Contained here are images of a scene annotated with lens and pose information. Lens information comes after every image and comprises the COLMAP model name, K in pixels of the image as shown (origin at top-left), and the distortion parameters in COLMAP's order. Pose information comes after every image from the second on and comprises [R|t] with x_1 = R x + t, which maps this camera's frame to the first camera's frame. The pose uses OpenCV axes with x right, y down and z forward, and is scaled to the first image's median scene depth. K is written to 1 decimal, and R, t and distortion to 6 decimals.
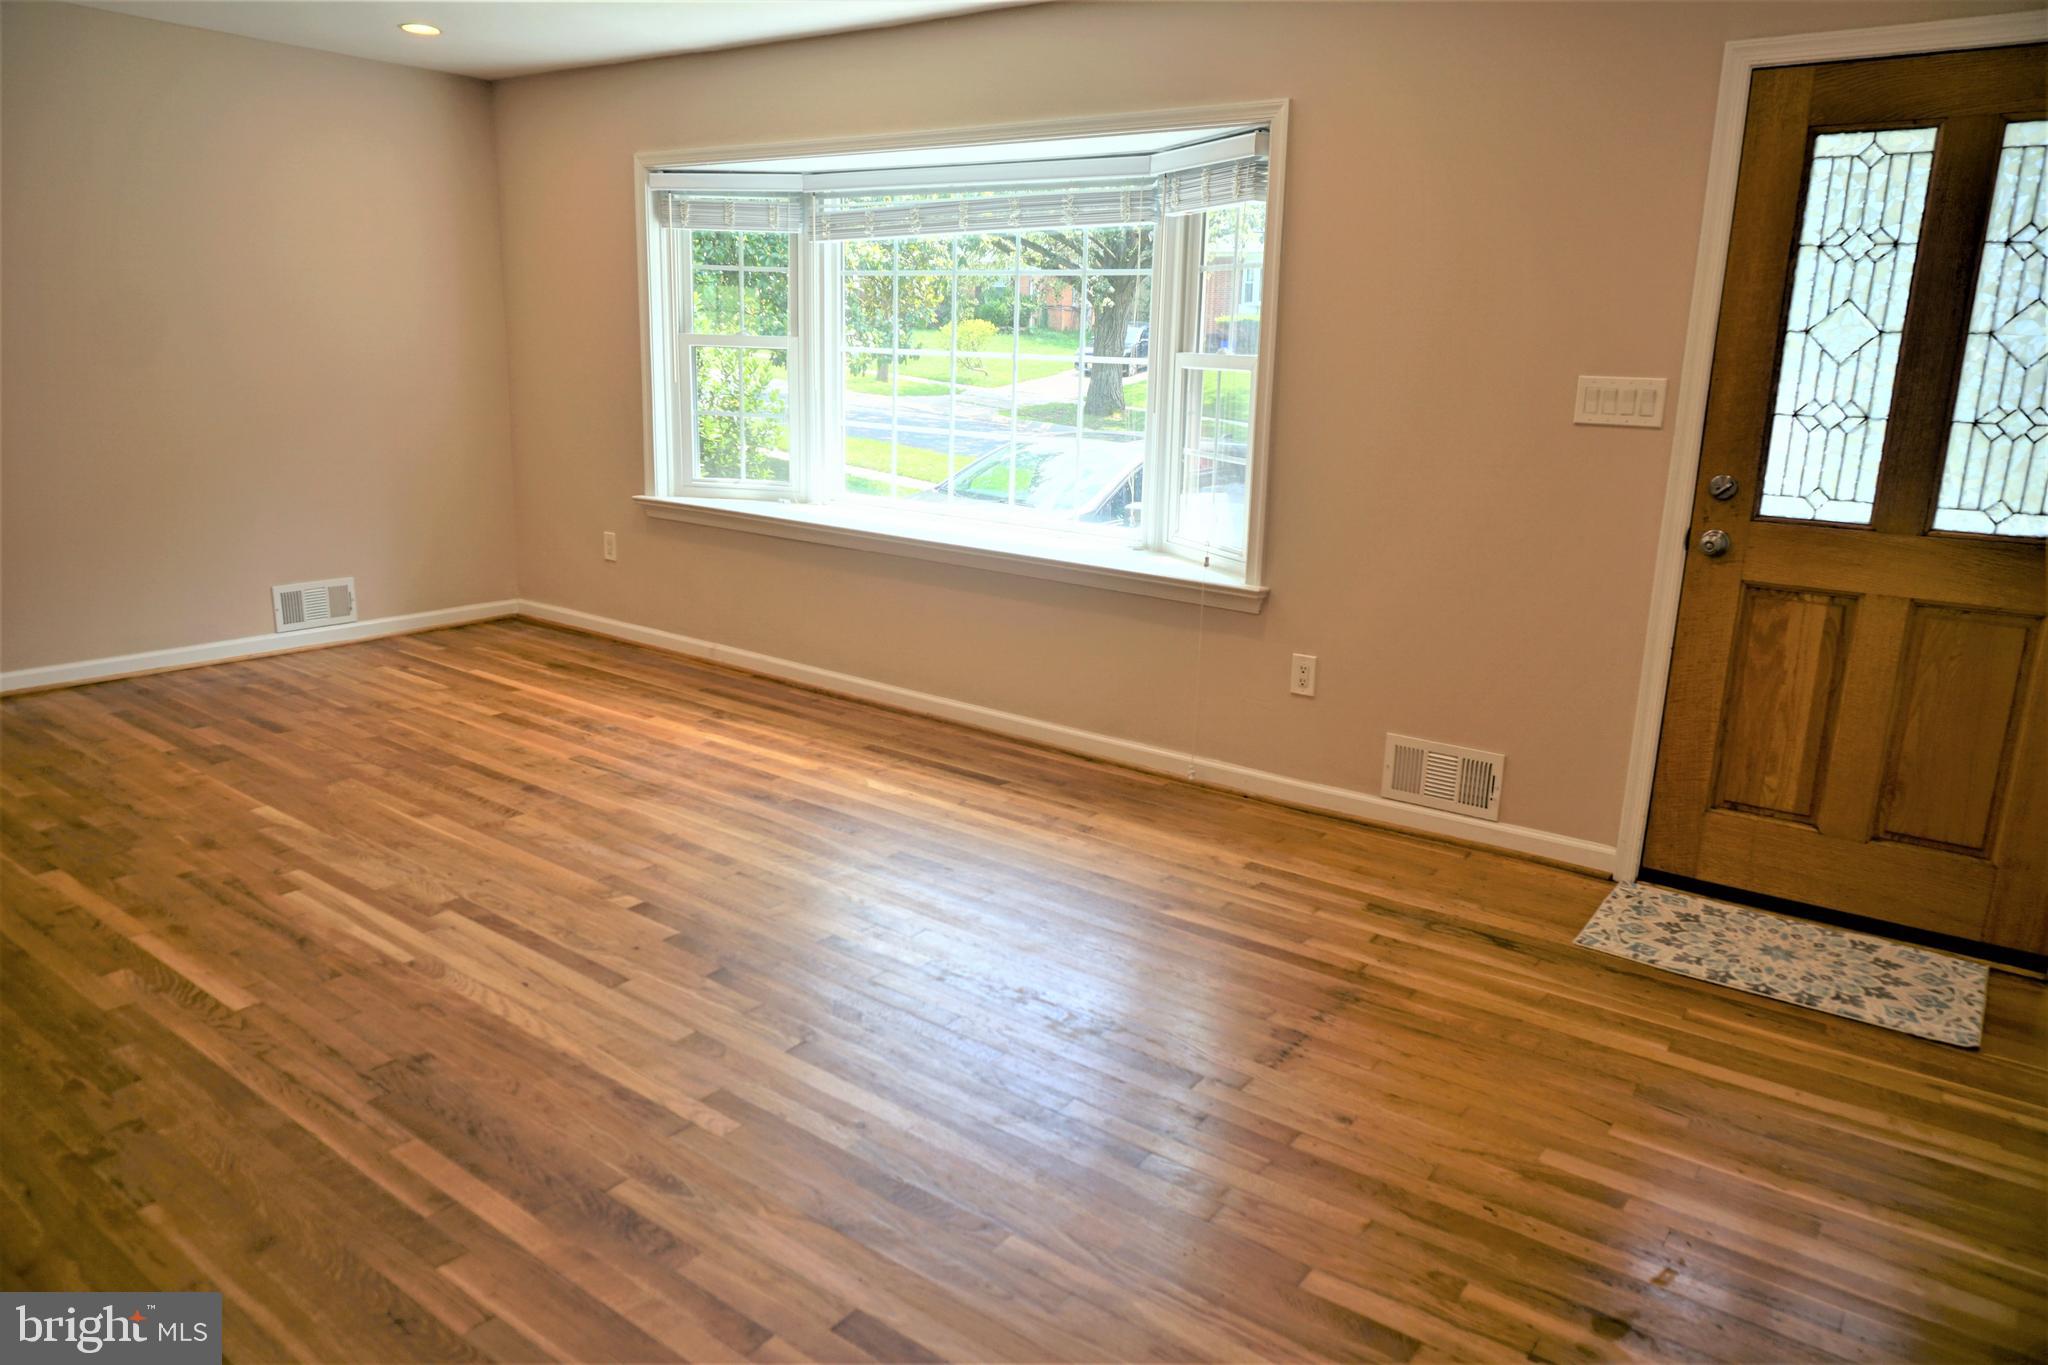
lens RADIAL K [[1351.7, 0, 1024.0], [0, 1351.7, 682.5], [0, 0, 1]] dist [-0.034150, 0.008834]
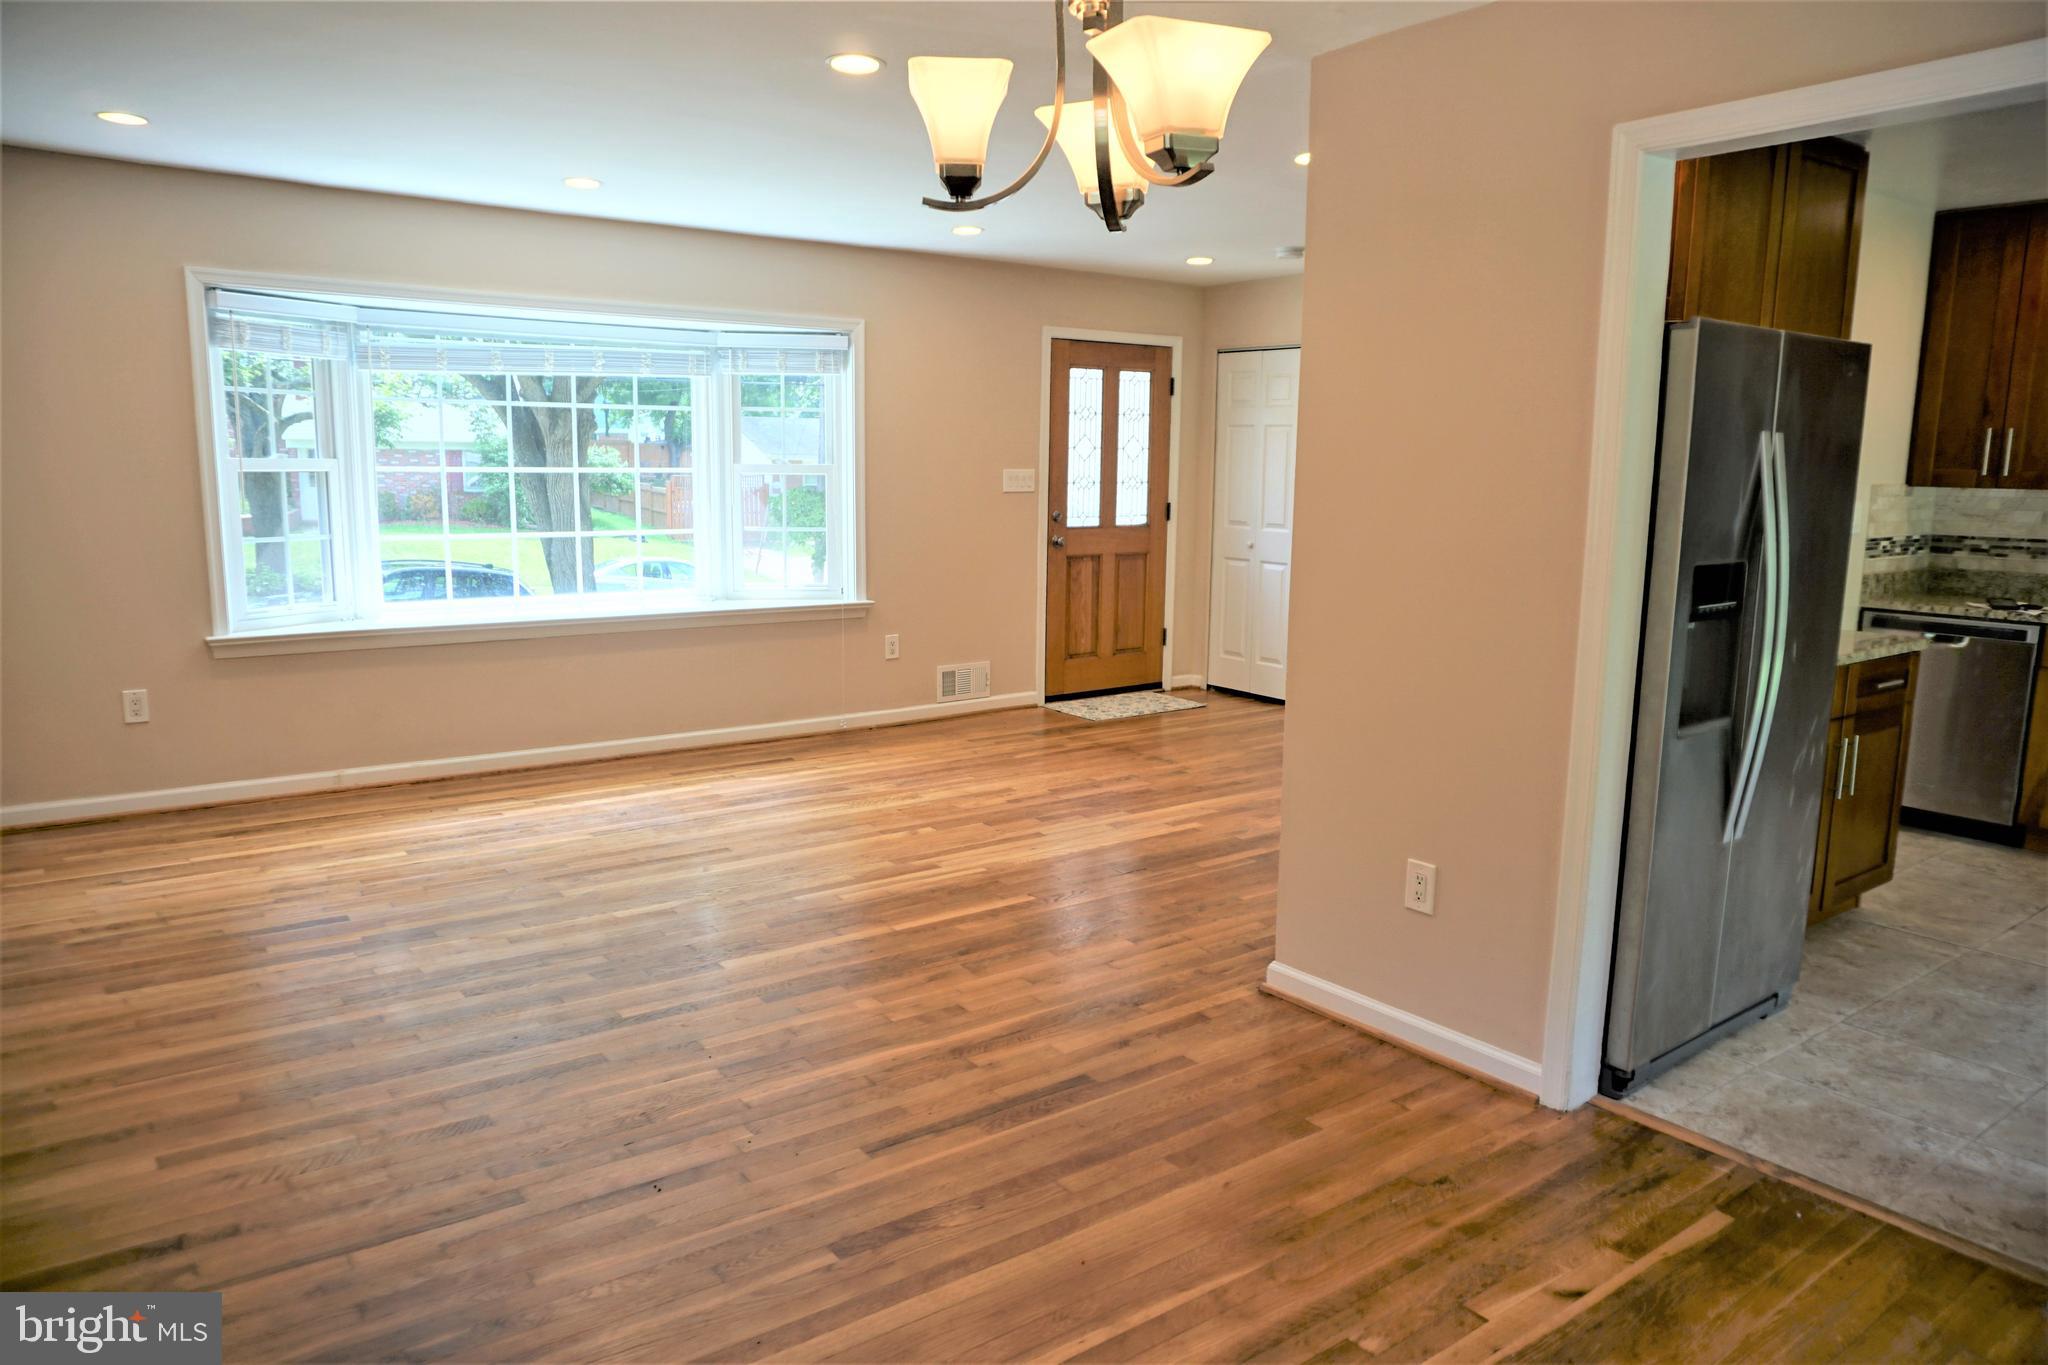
lens RADIAL K [[1351.7, 0, 1024.0], [0, 1351.7, 682.5], [0, 0, 1]] dist [-0.034150, 0.008834]
pose [[0.284458, -0.185797, 0.940512, -1.583578], [0.225761, 0.966433, 0.122636, -0.155608], [-0.931727, 0.177446, 0.316856, 0.352392]]
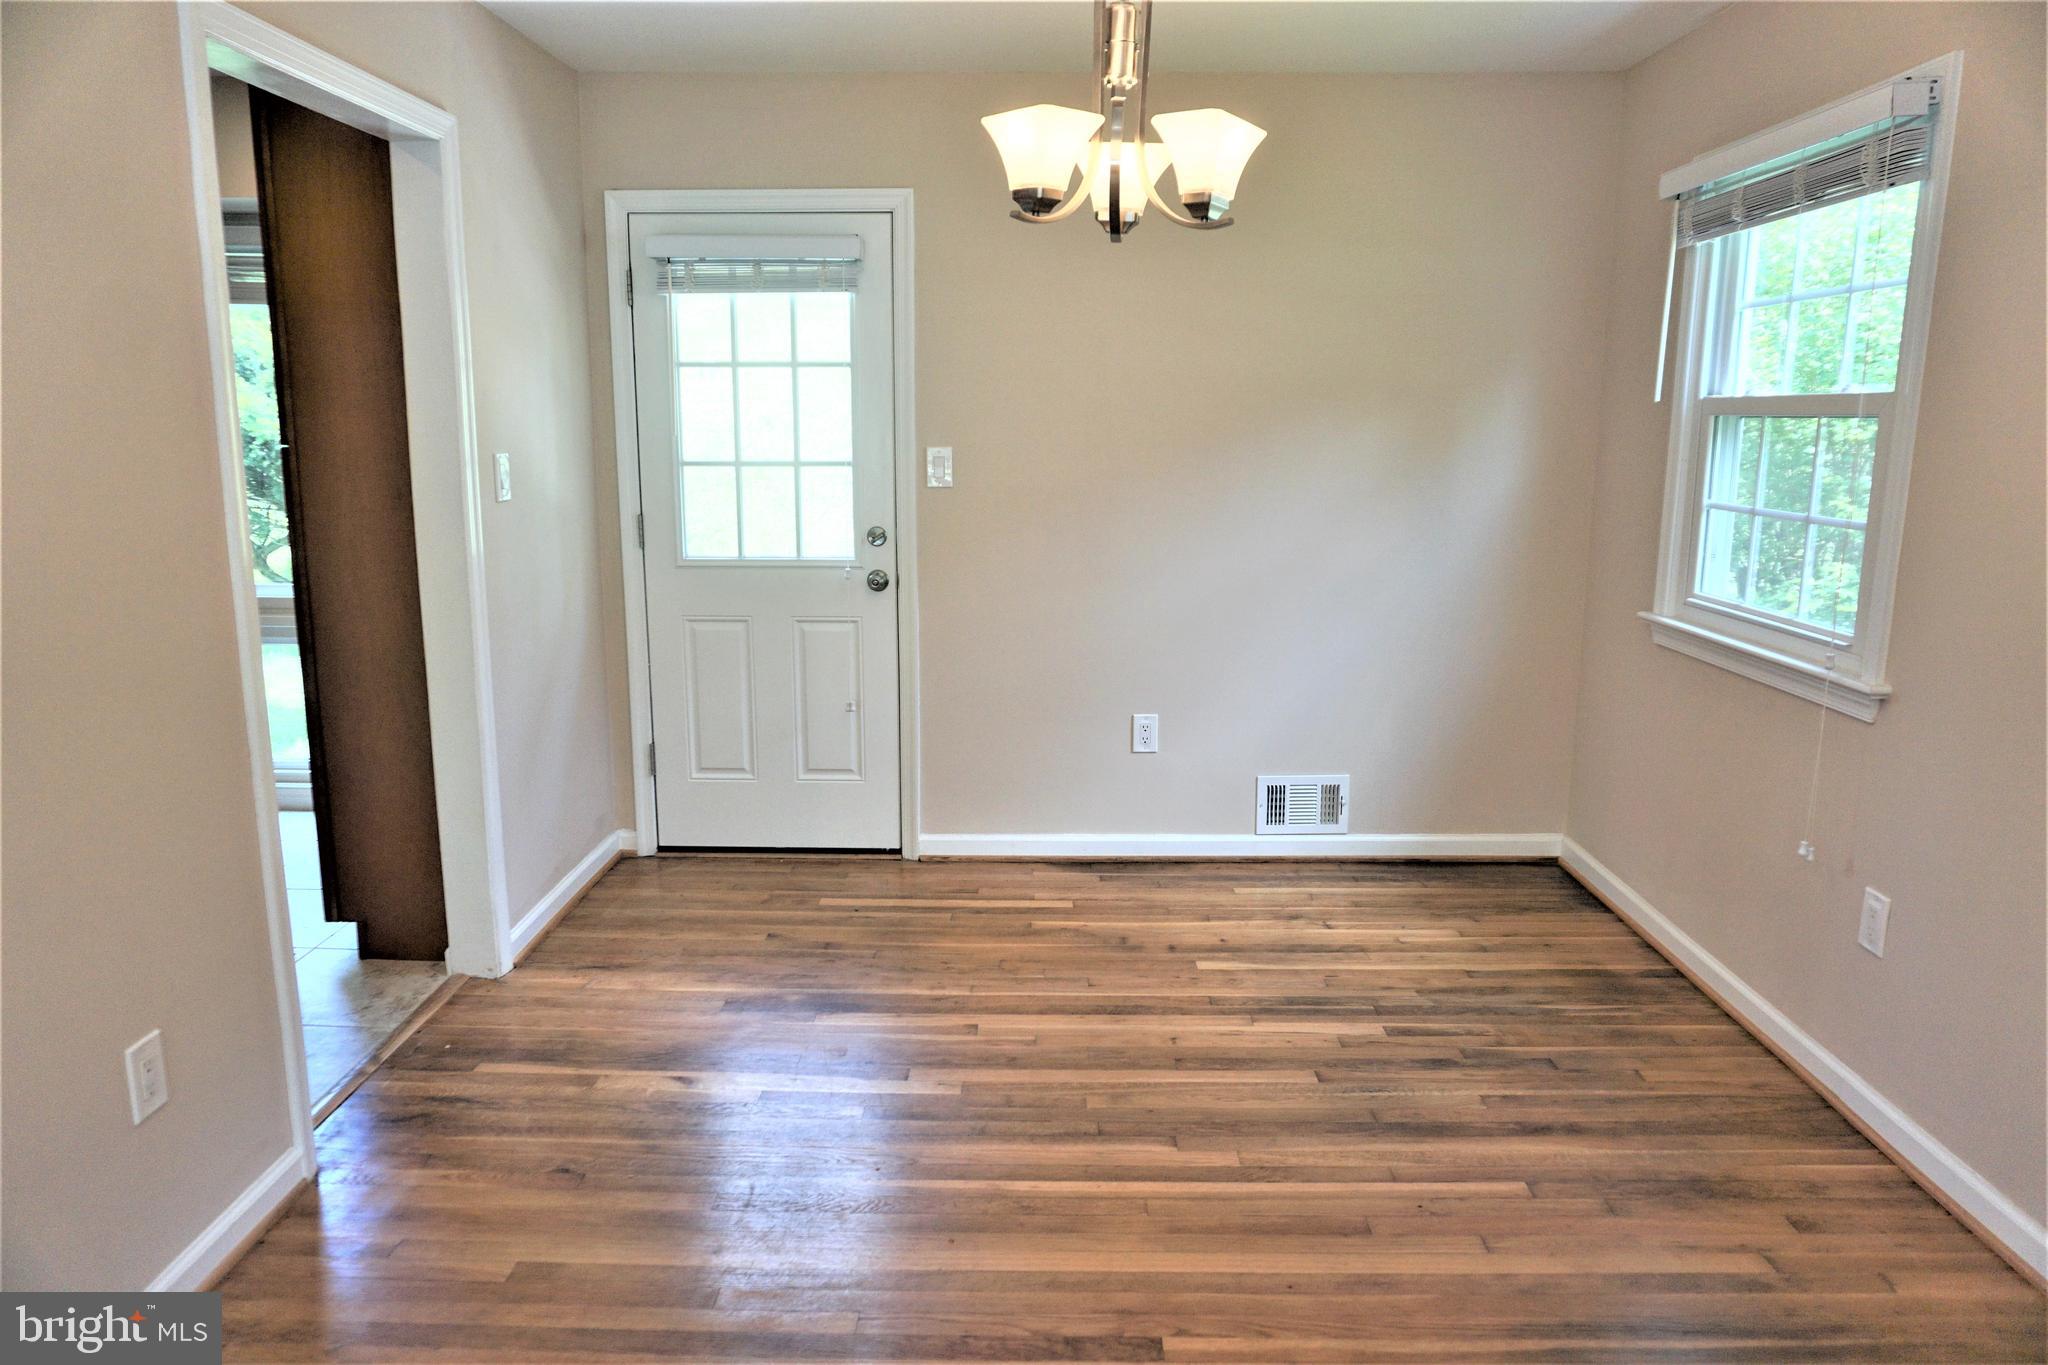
lens RADIAL K [[1359.0, 0, 1022.1], [0, 1359.0, 686.4], [0, 0, 1]] dist [-0.049513, 0.023535]
pose [[-0.811295, 0.067671, -0.580707, -0.656450], [-0.174872, 0.919716, 0.351486, -0.285567], [0.557871, 0.386708, -0.734327, 0.999751]]
